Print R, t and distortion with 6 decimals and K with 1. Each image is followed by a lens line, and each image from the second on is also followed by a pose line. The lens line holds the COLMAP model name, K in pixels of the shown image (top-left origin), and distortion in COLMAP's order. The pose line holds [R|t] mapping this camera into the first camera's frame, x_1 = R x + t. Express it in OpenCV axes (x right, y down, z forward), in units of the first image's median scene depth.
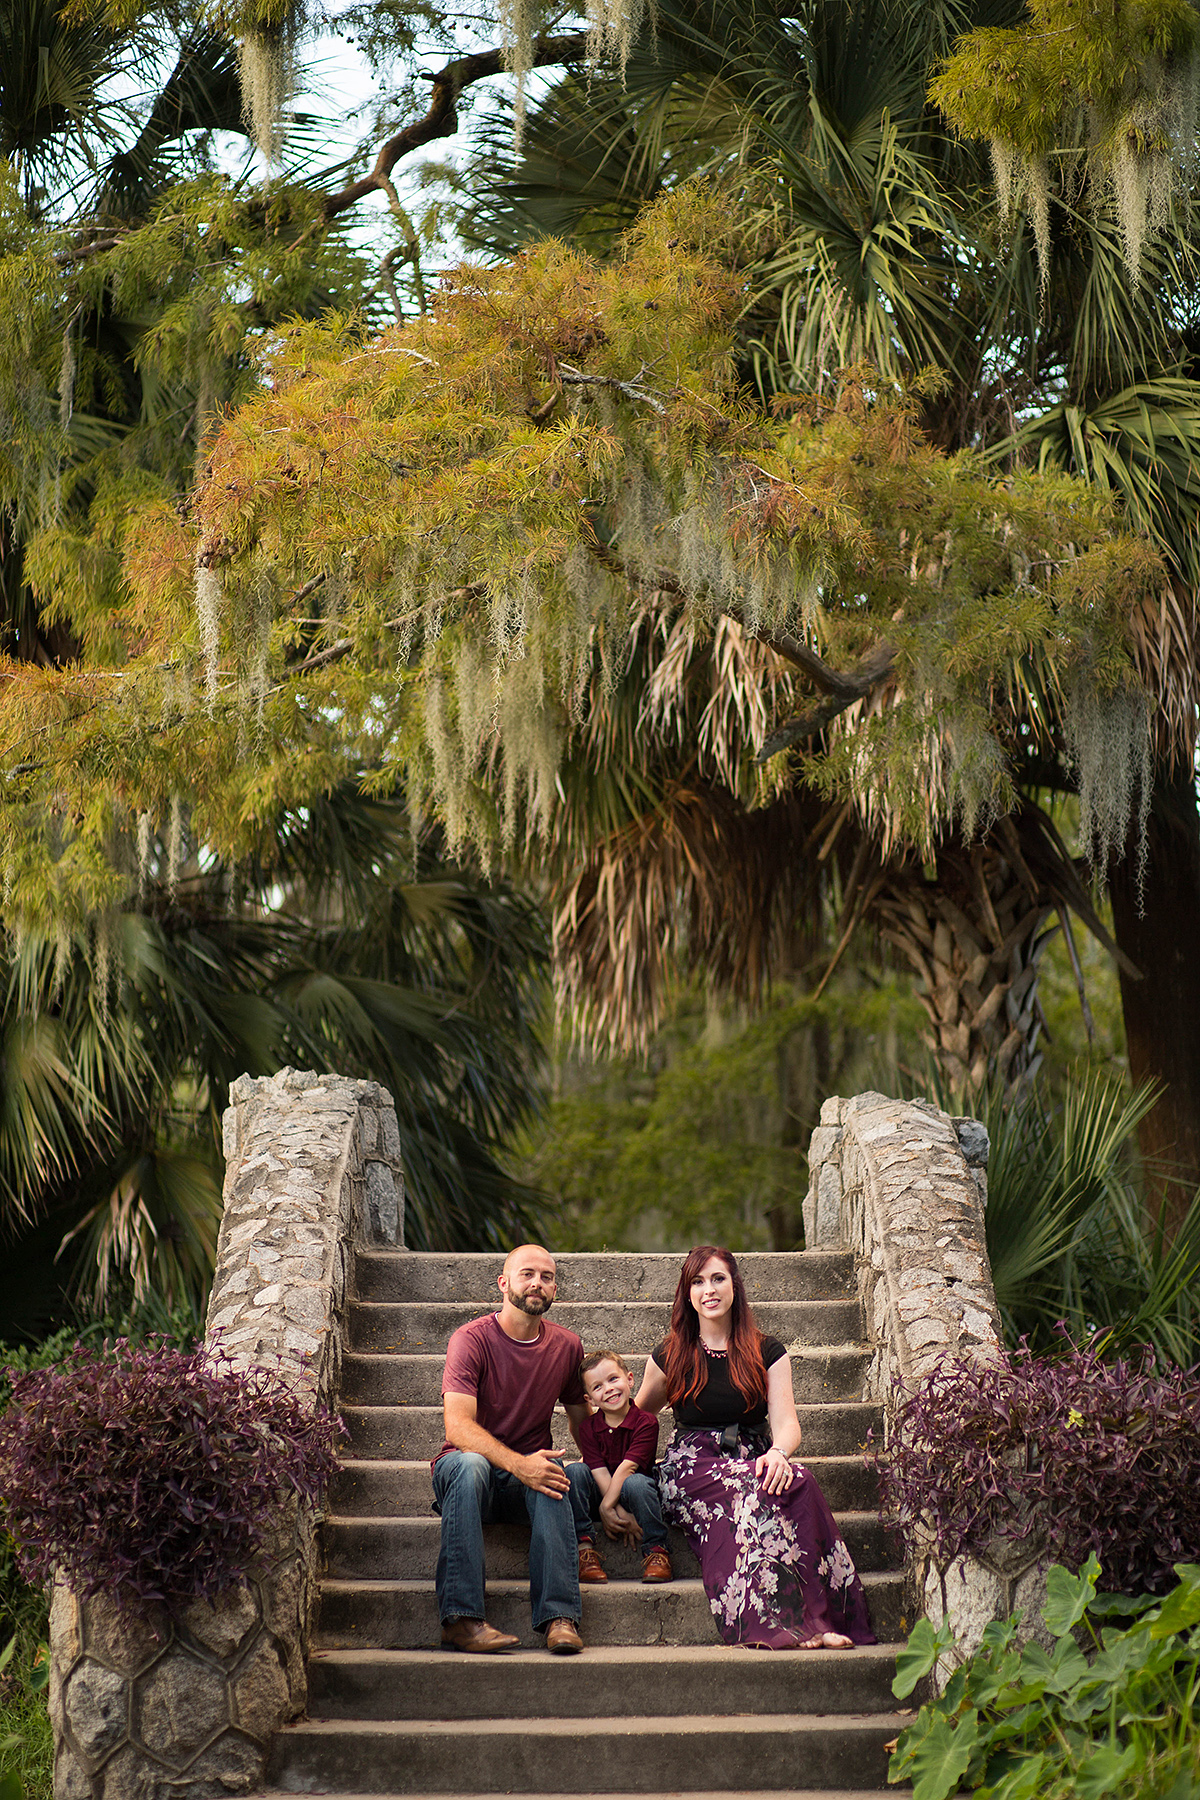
lens RADIAL K [[4423.4, 0, 600.0], [0, 4423.4, 900.0], [0, 0, 1]] dist [-0.127689, -0.325384]
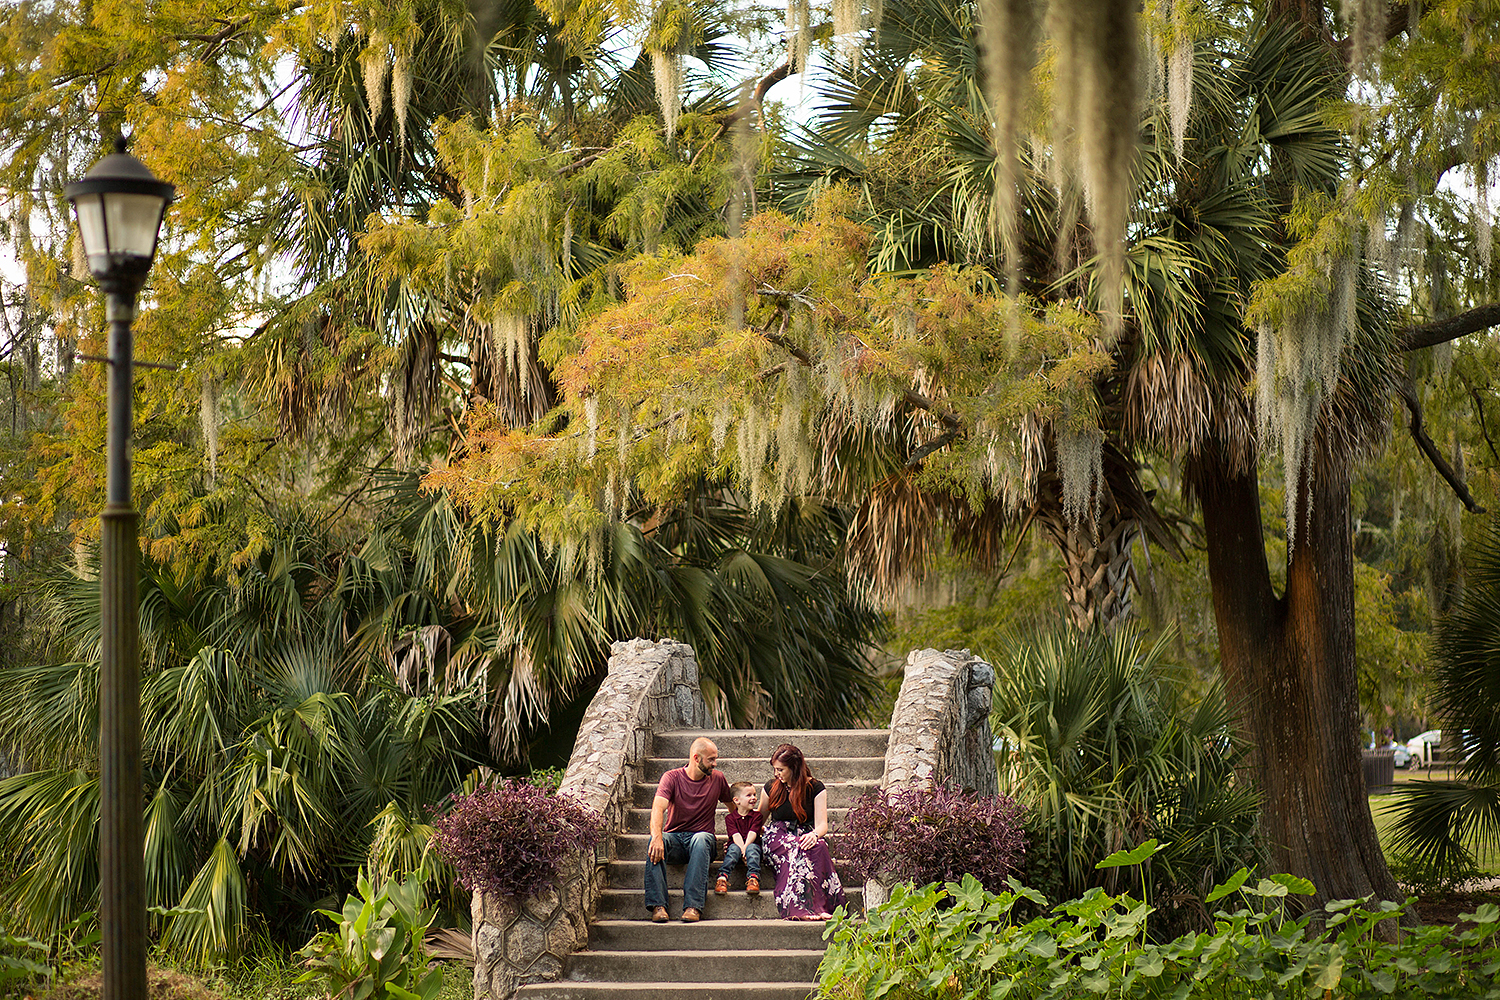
lens RADIAL K [[3686.2, 0, 750.0], [0, 3686.2, 500.0], [0, 0, 1]] dist [-0.127689, -0.325384]
pose [[0.989739, -0.009601, -0.142567, 0.252129], [0.015001, 0.999208, 0.036846, -0.098286], [0.142100, -0.038606, 0.989099, -0.738207]]
